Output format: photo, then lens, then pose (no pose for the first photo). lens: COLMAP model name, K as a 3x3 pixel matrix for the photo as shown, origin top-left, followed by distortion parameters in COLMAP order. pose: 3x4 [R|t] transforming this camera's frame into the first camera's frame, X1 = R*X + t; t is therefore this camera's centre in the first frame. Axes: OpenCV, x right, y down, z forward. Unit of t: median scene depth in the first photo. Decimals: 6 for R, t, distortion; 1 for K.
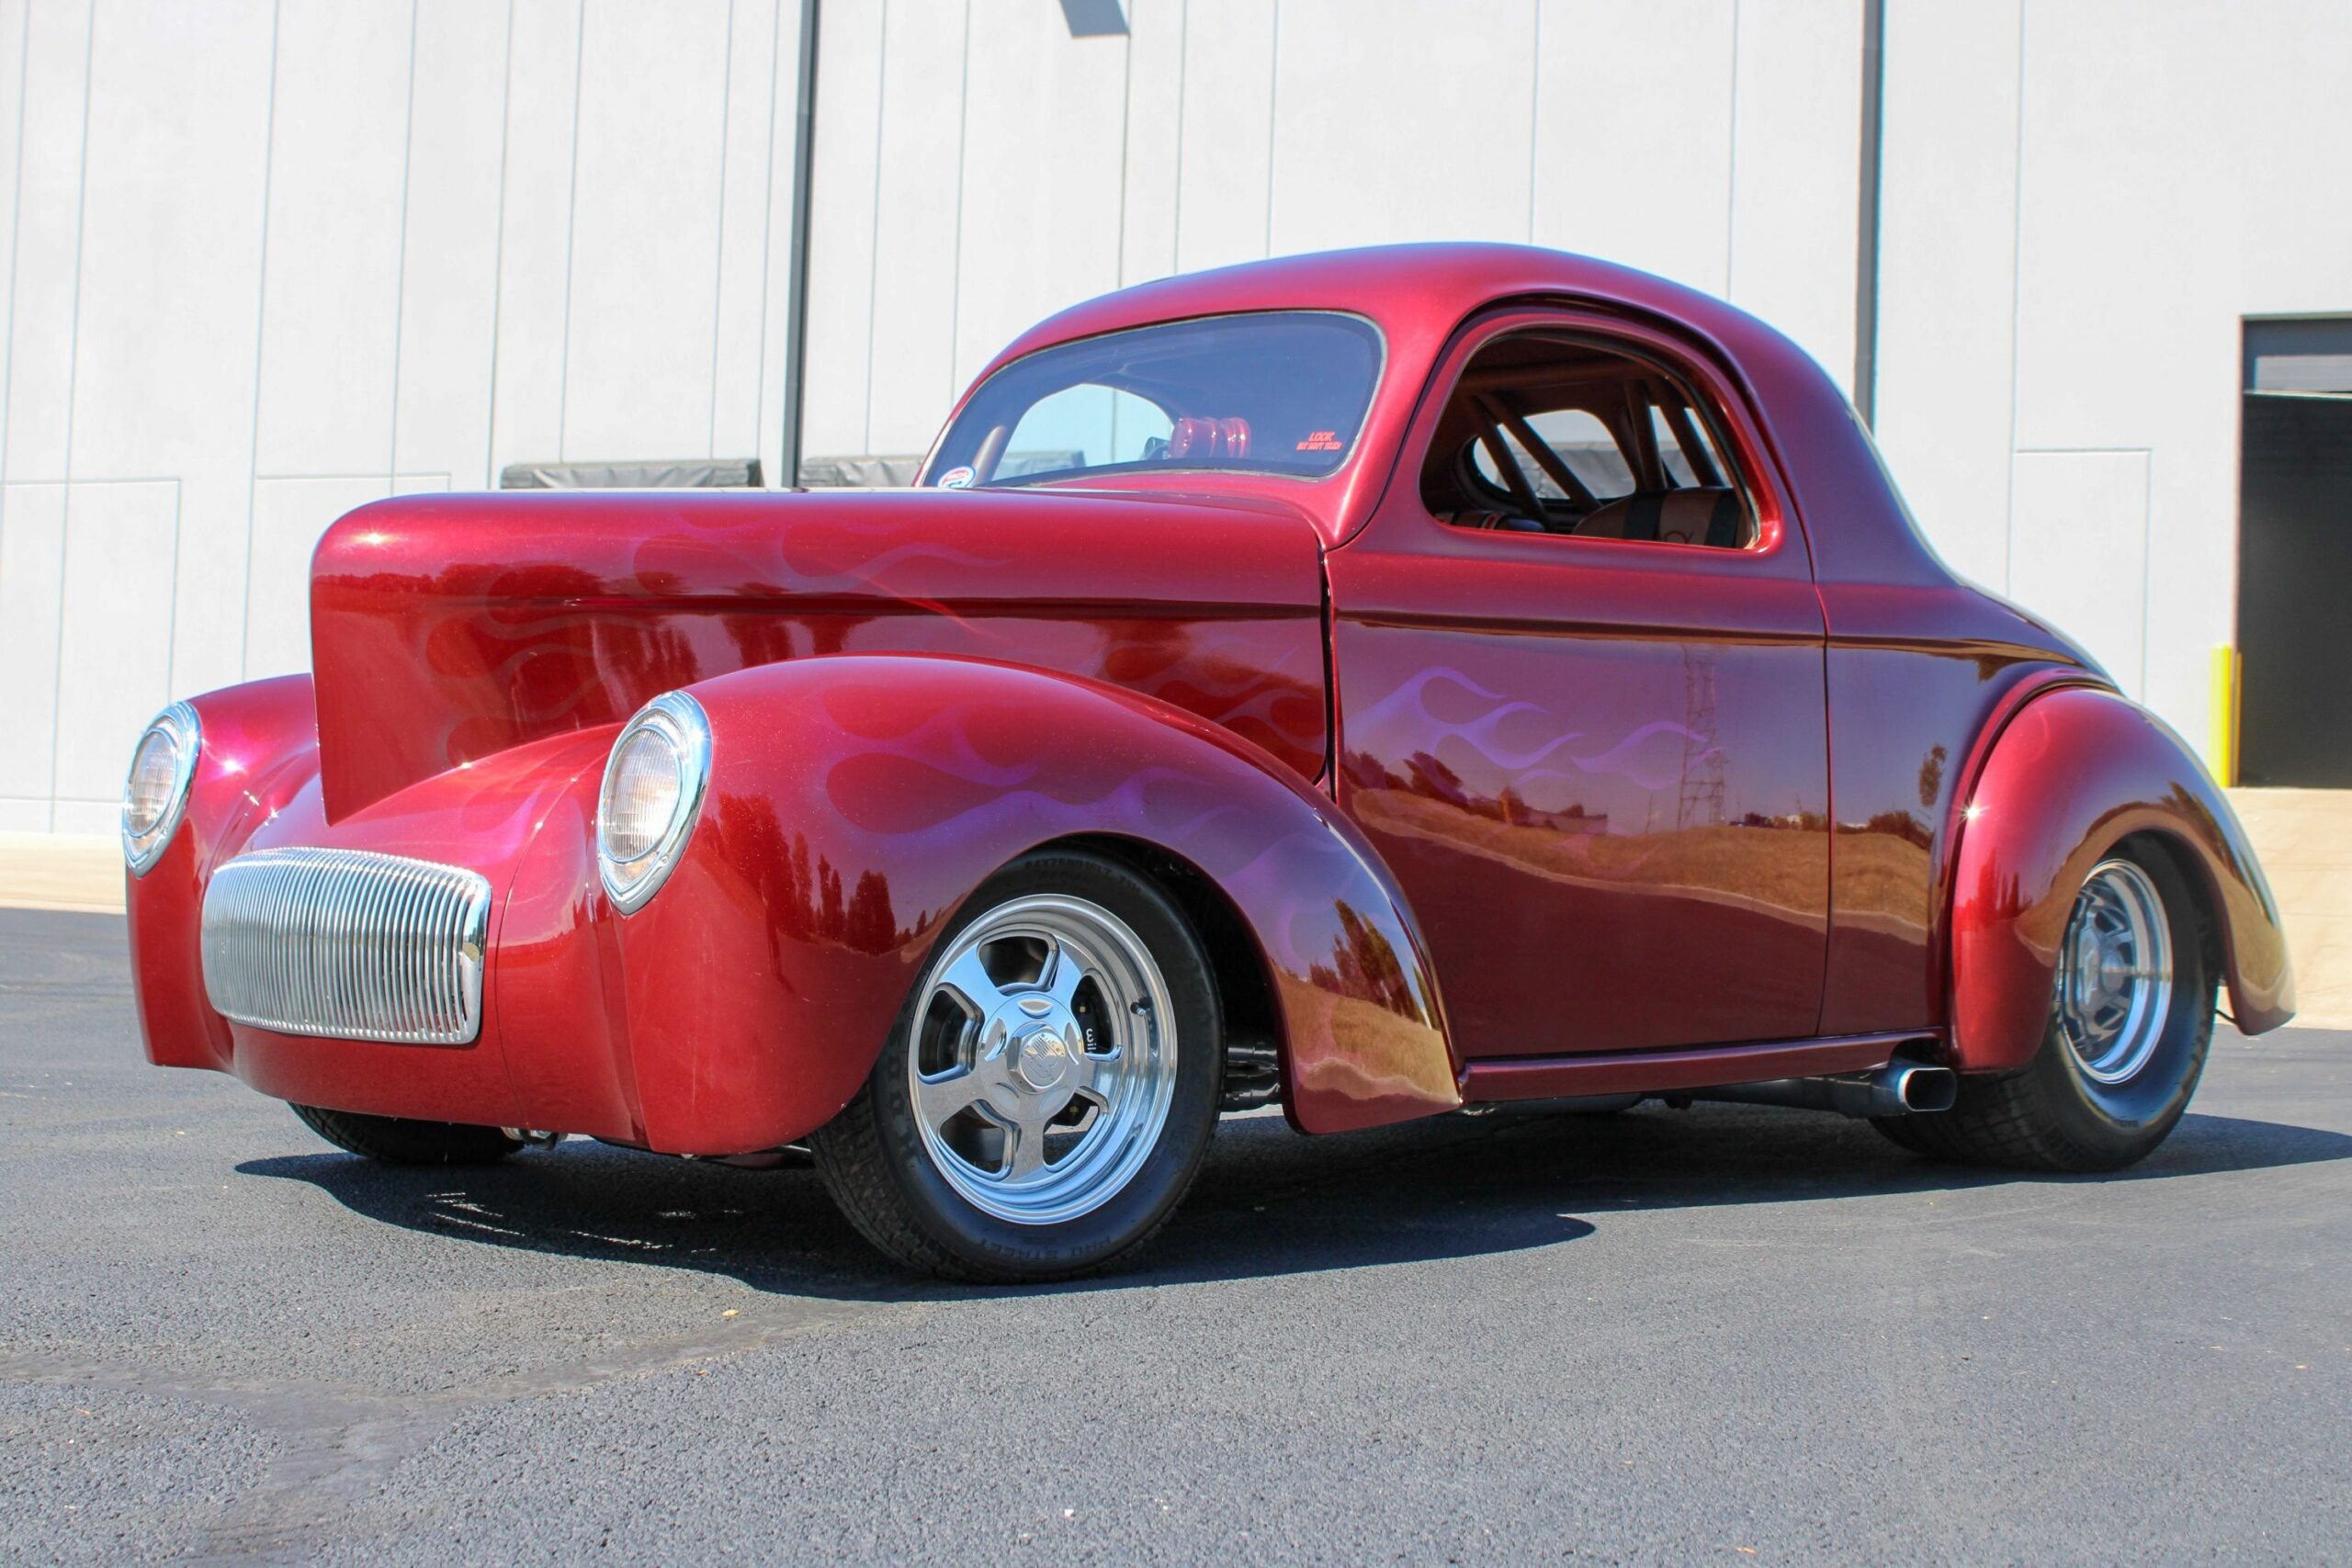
lens RADIAL K [[2975.4, 0, 1176.0], [0, 2975.4, 784.0], [0, 0, 1]] dist [-0.074861, 0.012187]
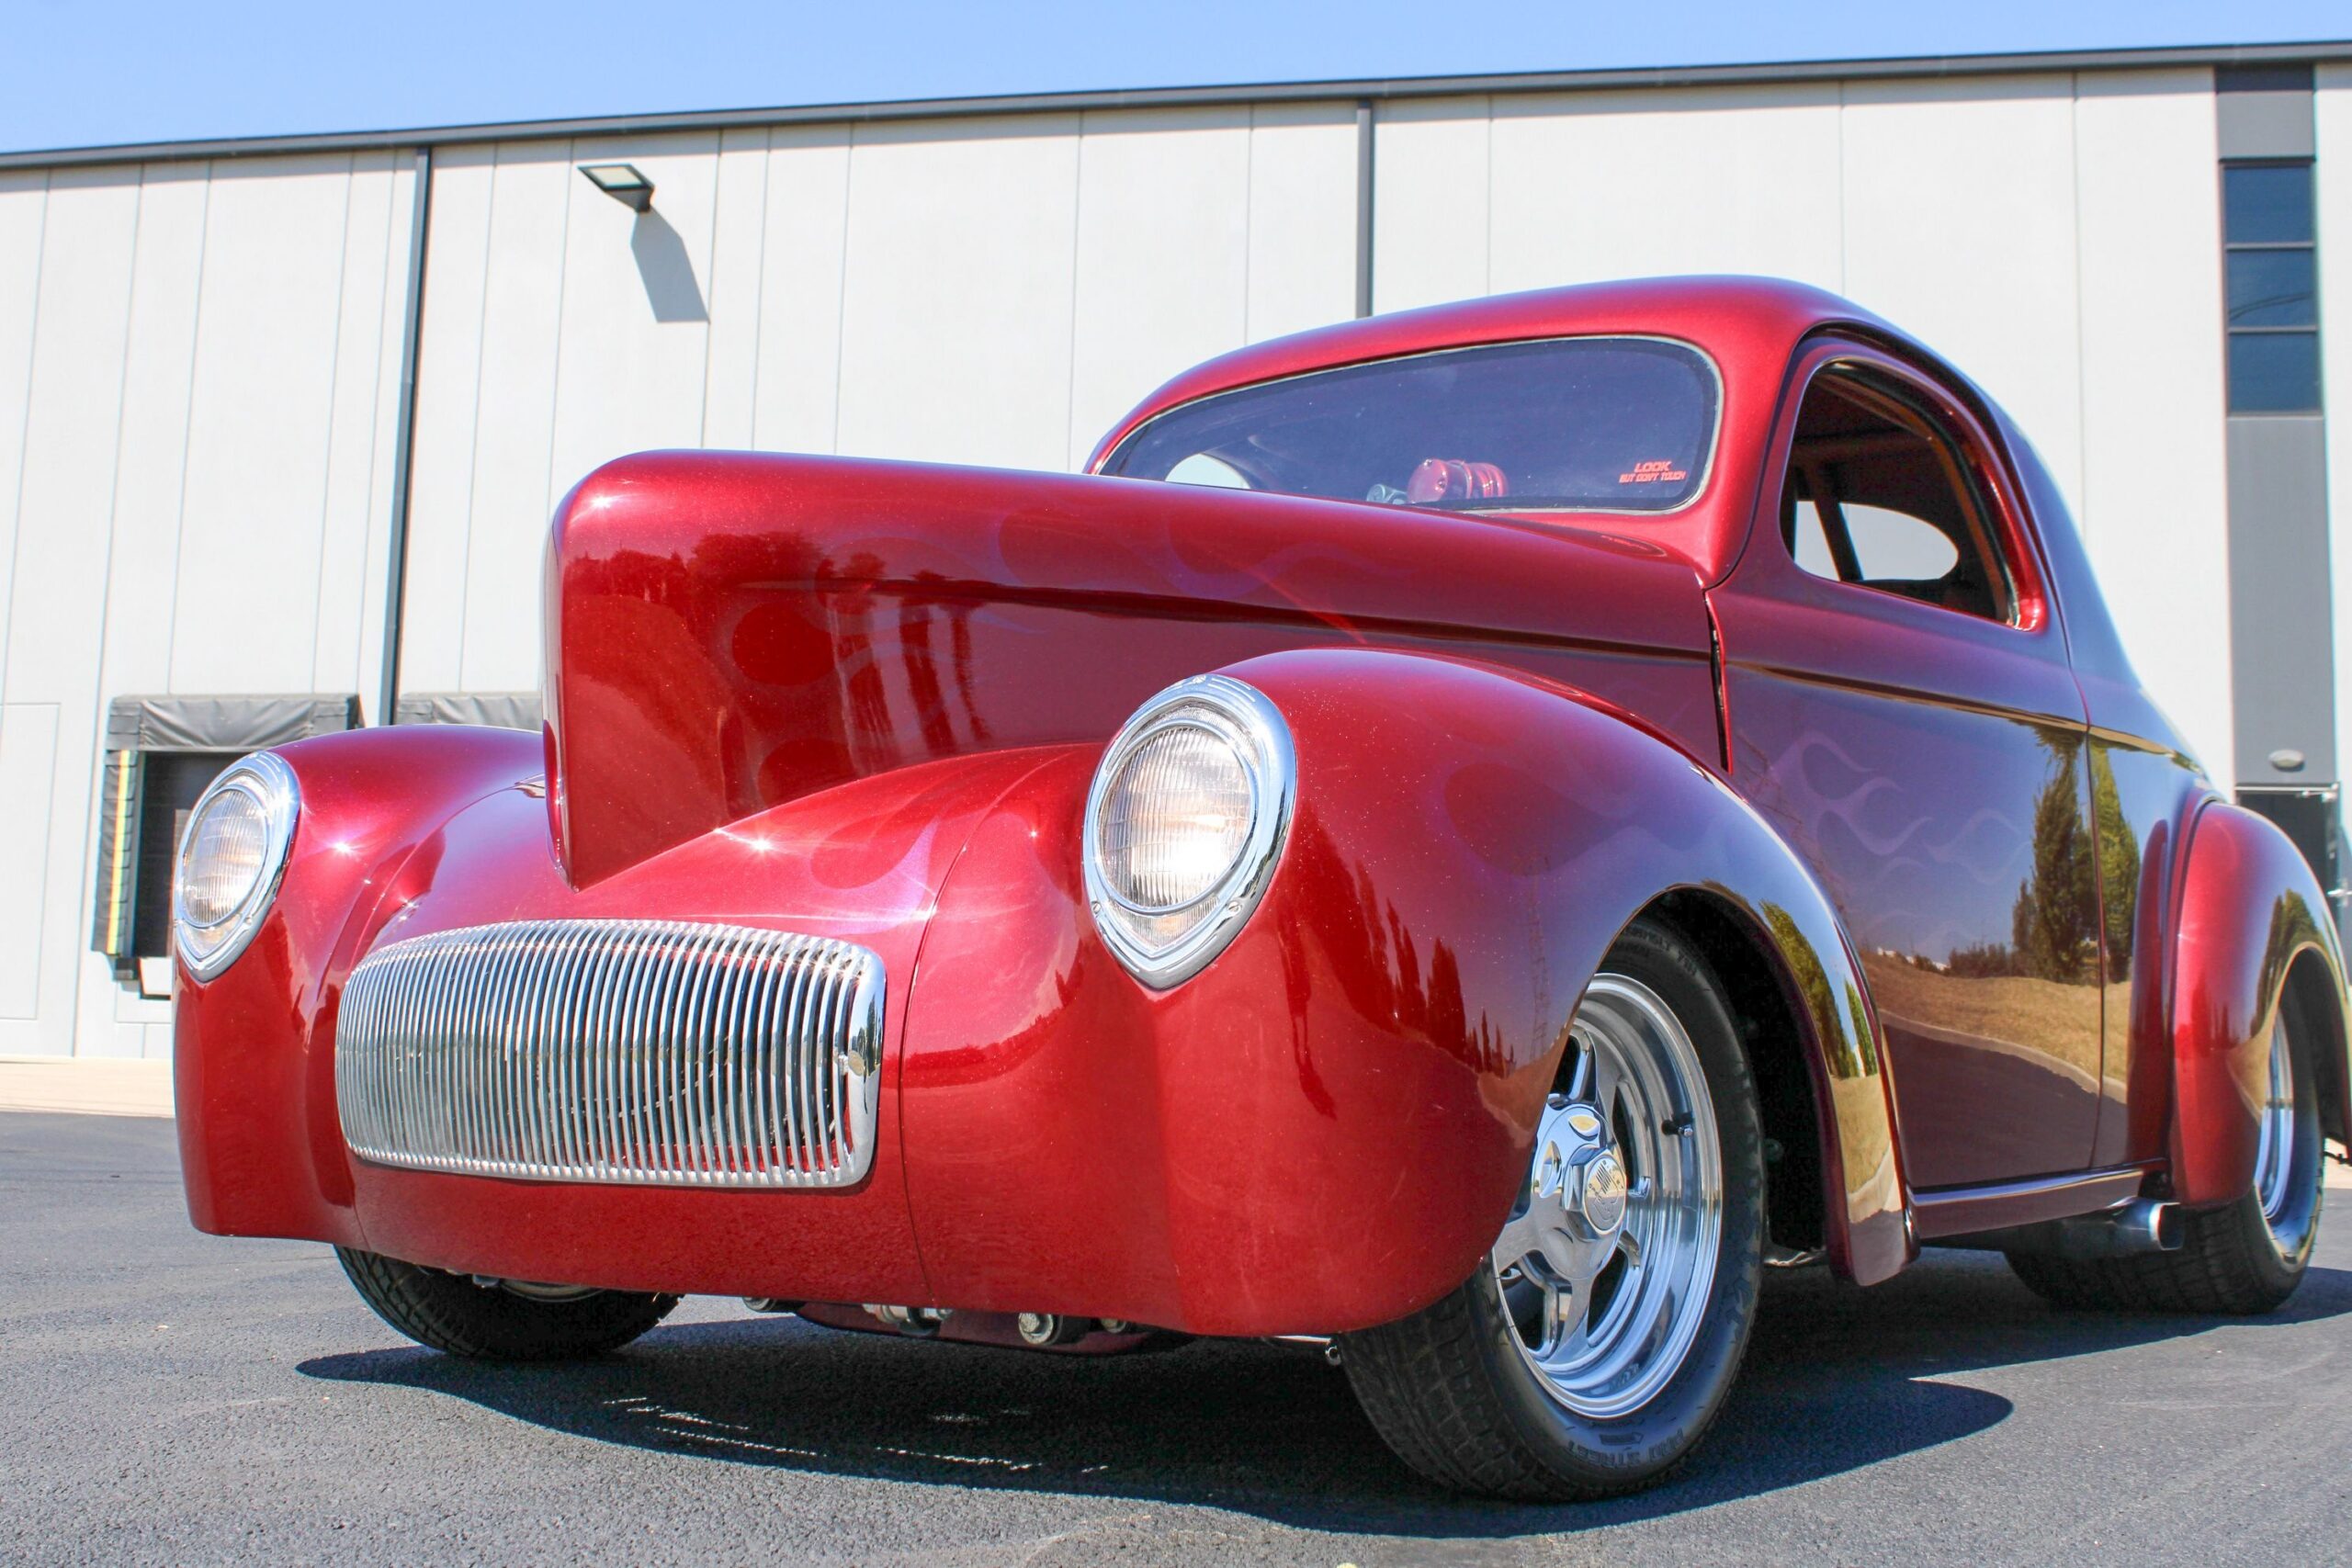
lens RADIAL K [[2600.8, 0, 1176.0], [0, 2600.8, 784.0], [0, 0, 1]] dist [-0.112746, 0.155207]
pose [[0.983697, 0.010922, 0.179501, -0.227580], [0.003880, 0.996633, -0.081906, 0.035952], [-0.179791, 0.081267, 0.980342, 0.314666]]
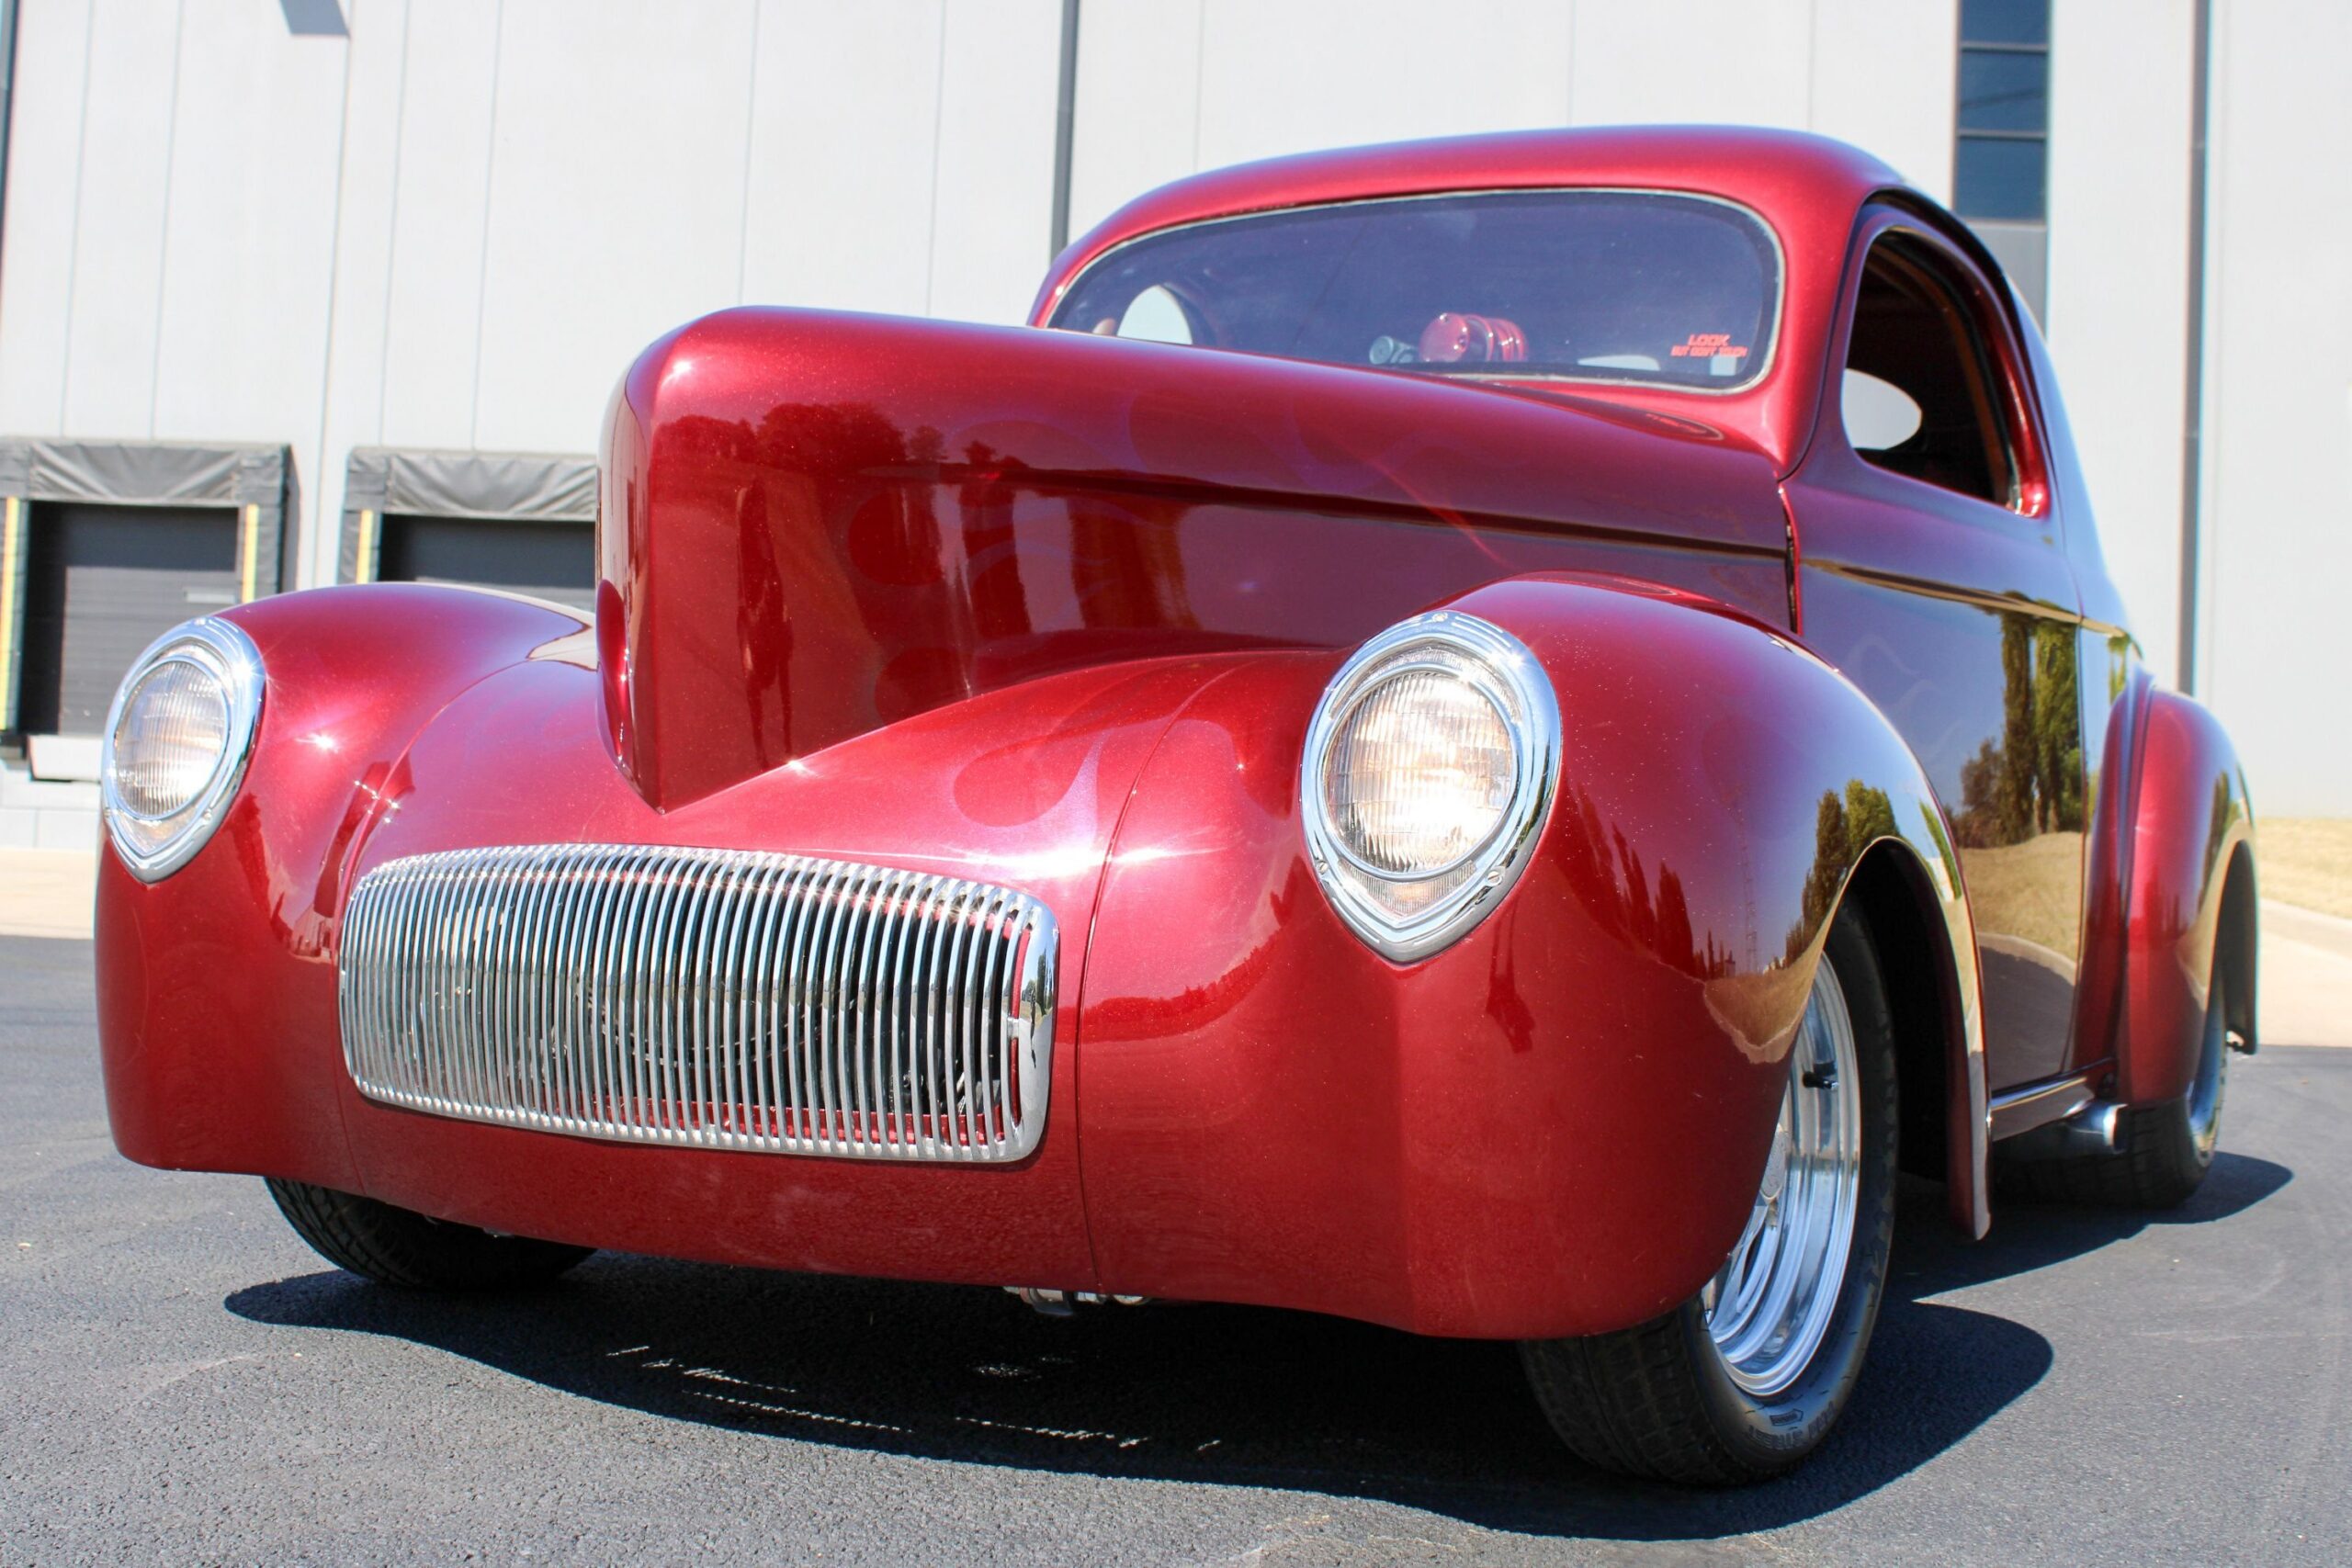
lens RADIAL K [[2727.9, 0, 1176.0], [0, 2727.9, 784.0], [0, 0, 1]] dist [-0.068456, 0.020734]
pose [[0.952517, 0.019363, 0.303870, -0.318576], [-0.019742, 0.999803, -0.001824, 0.006433], [-0.303846, -0.004262, 0.952712, 0.363629]]
